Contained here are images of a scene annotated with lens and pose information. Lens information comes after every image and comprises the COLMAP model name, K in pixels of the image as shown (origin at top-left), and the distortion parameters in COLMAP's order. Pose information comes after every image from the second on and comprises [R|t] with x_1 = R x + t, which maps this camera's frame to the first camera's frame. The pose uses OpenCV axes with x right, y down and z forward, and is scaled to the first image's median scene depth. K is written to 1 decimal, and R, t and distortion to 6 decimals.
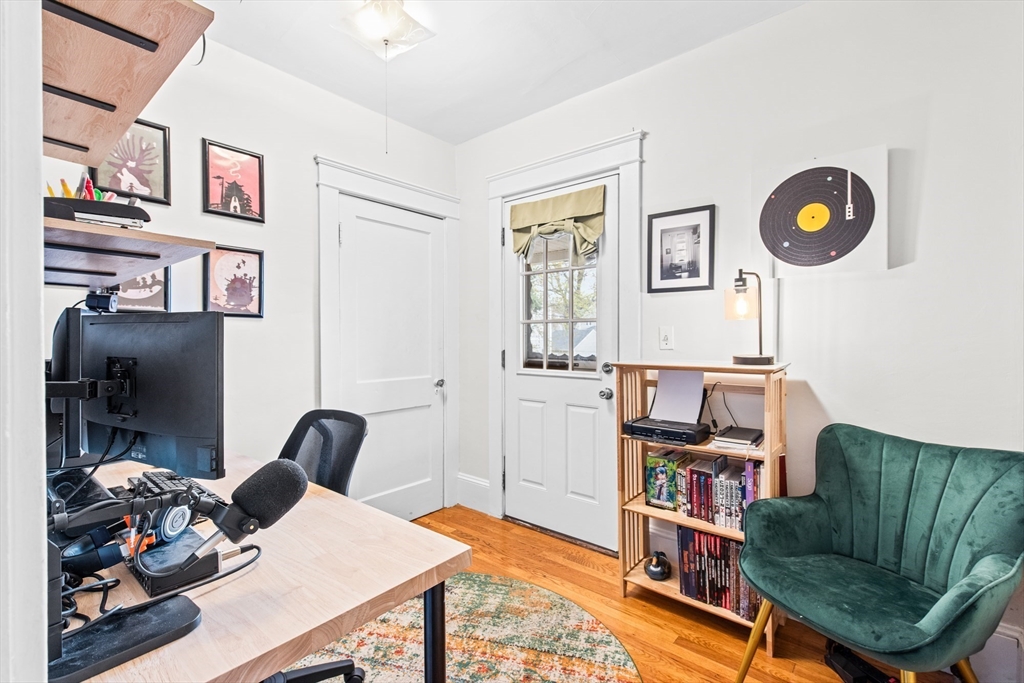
lens RADIAL K [[466.0, 0, 516.9], [0, 466.0, 337.8], [0, 0, 1]] dist [0.002815, -0.000414]
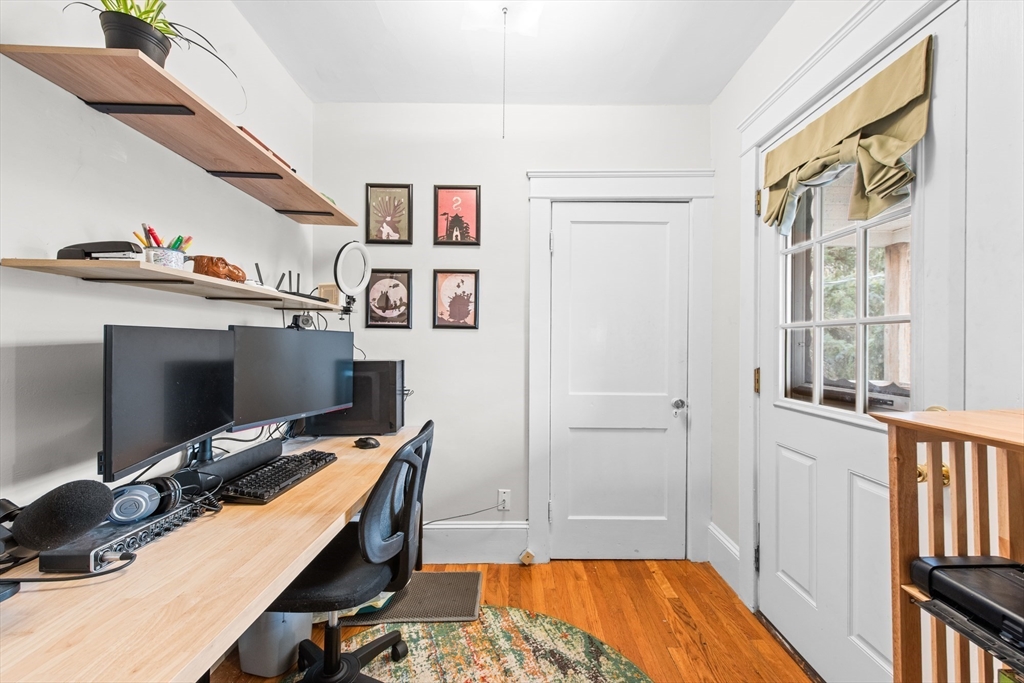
lens RADIAL K [[400.8, 0, 512.5], [0, 400.8, 341.3], [0, 0, 1]] dist [0.009049, -0.002371]
pose [[0.633560, 0.001771, -0.773691, 0.239198], [-0.008407, 0.999954, -0.004596, -0.008035], [0.773648, 0.009416, 0.633546, 0.409133]]
